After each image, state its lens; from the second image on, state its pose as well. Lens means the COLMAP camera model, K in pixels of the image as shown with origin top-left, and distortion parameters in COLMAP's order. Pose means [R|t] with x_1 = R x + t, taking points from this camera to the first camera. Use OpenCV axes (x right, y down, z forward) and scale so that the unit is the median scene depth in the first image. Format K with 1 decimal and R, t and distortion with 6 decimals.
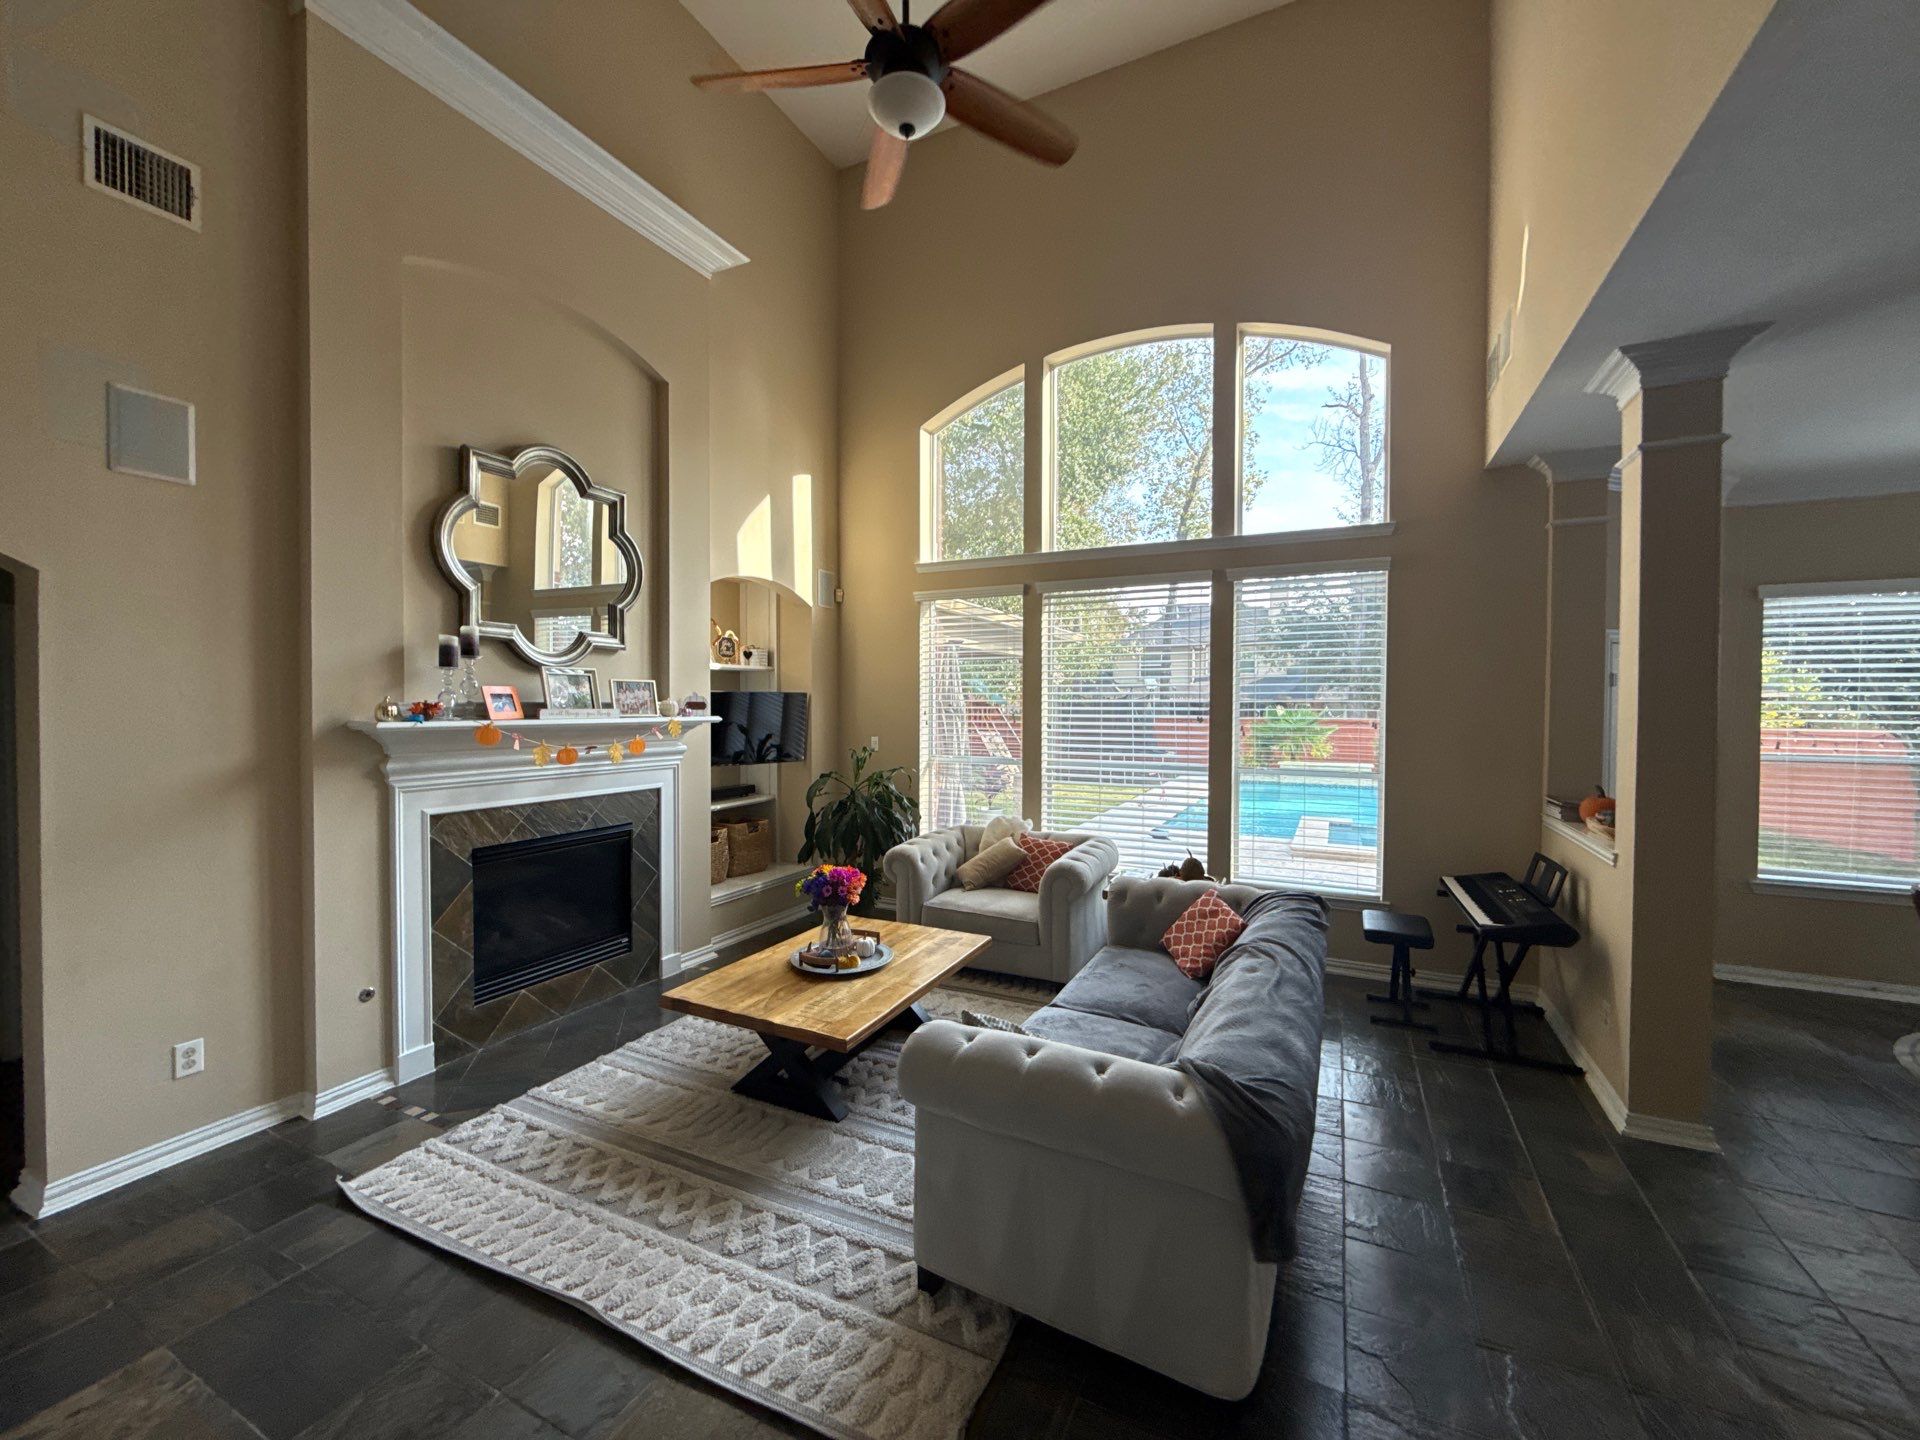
lens RADIAL K [[762.8, 0, 966.7], [0, 762.8, 716.6], [0, 0, 1]] dist [0.000012, -0.000383]
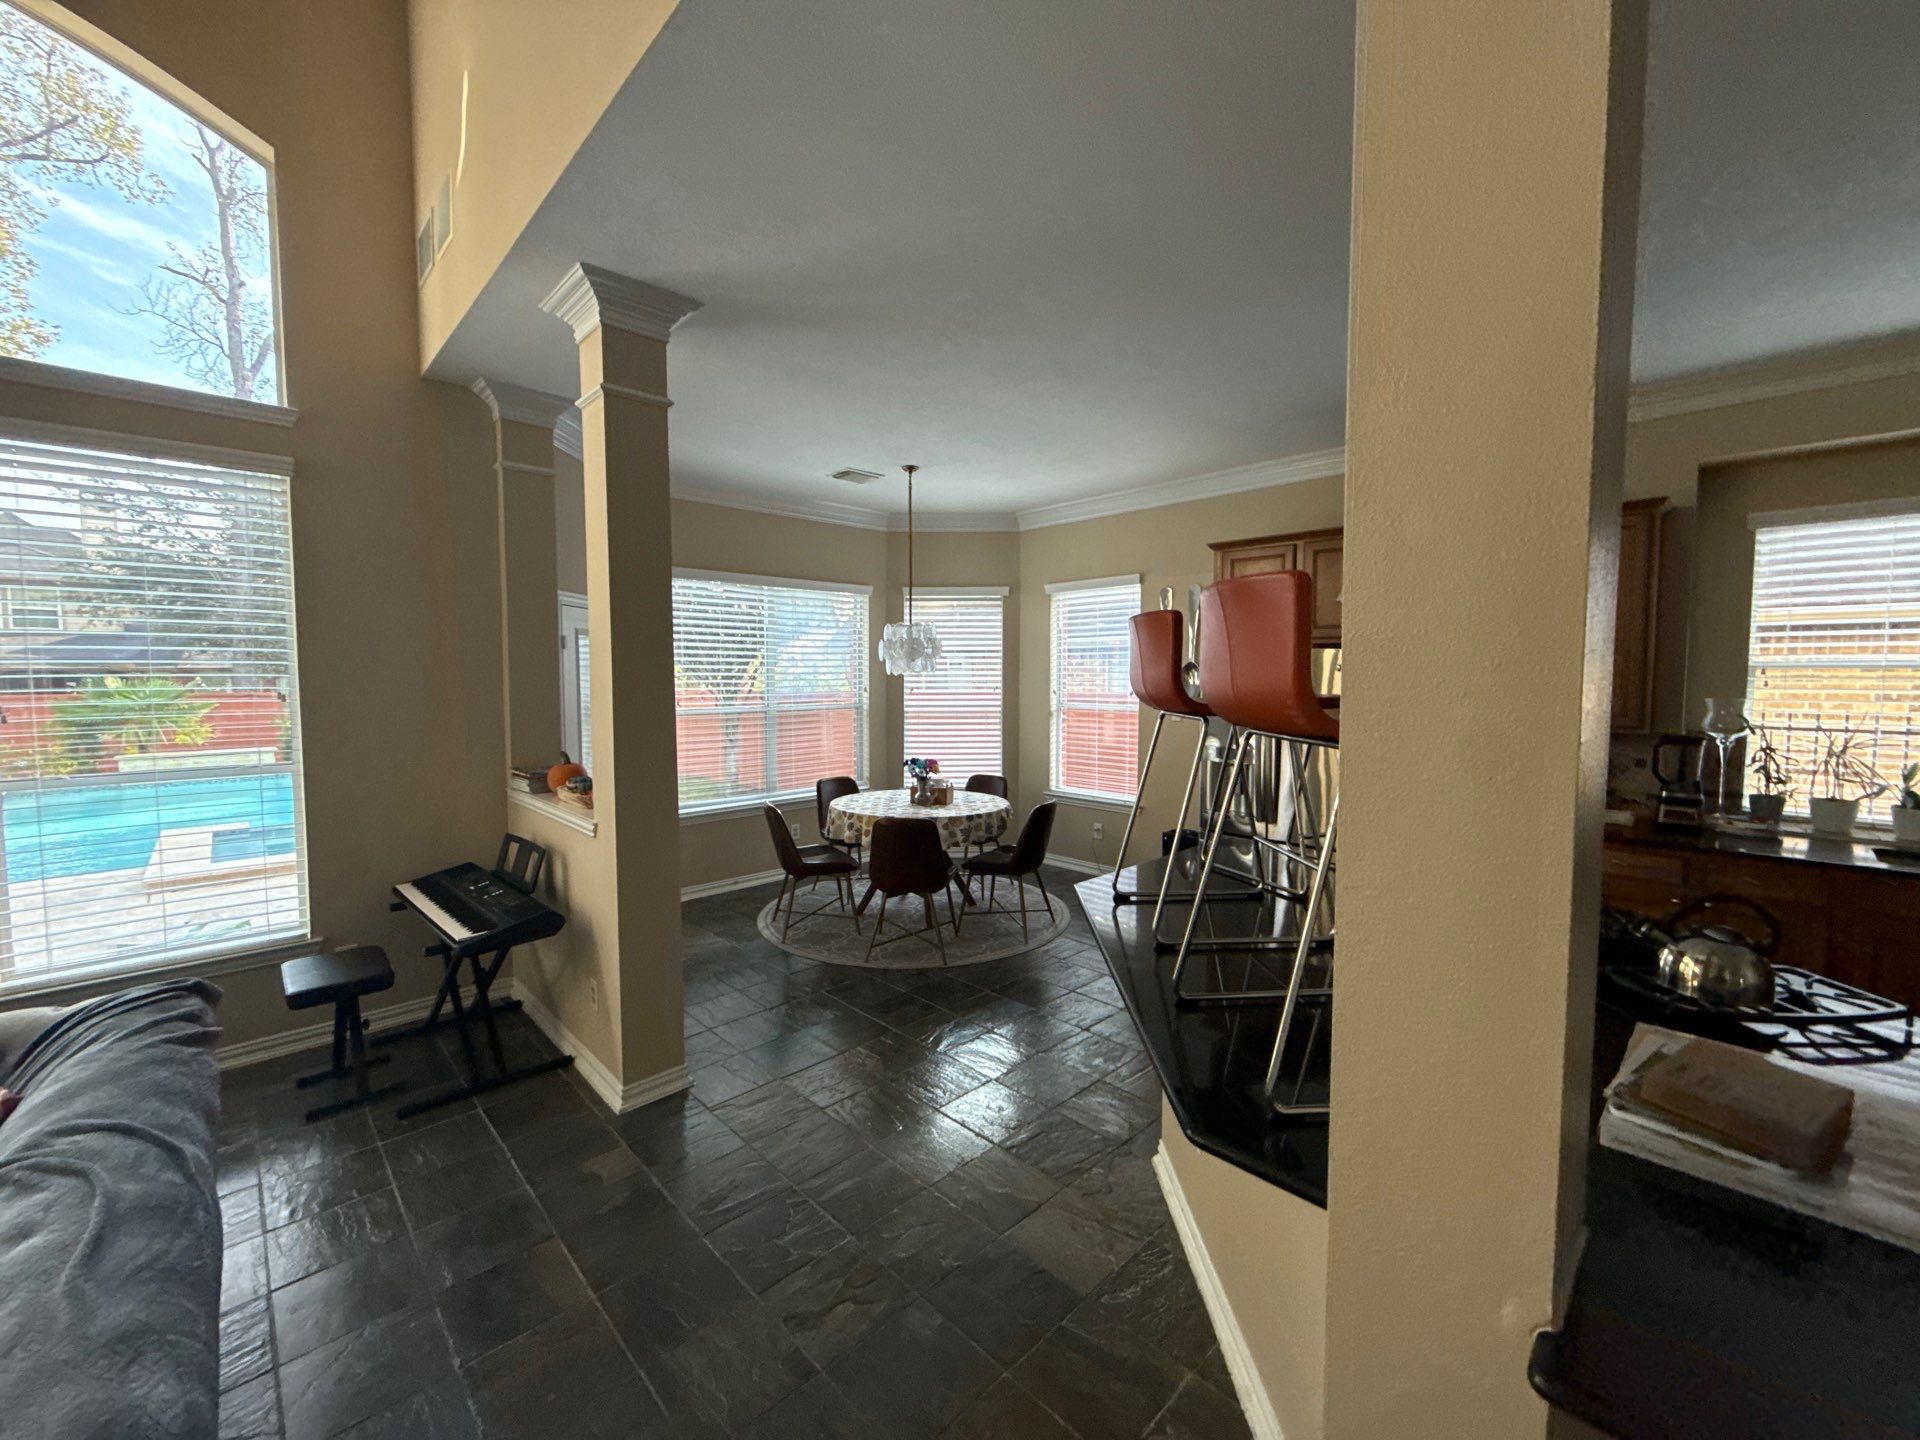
lens RADIAL K [[762.8, 0, 959.0], [0, 762.8, 718.4], [0, 0, 1]] dist [0.000012, -0.000383]
pose [[0.339845, -0.059113, 0.938622, 0.111100], [0.018575, 0.998250, 0.056143, 0.004455], [-0.940298, -0.001645, 0.340349, 0.225349]]
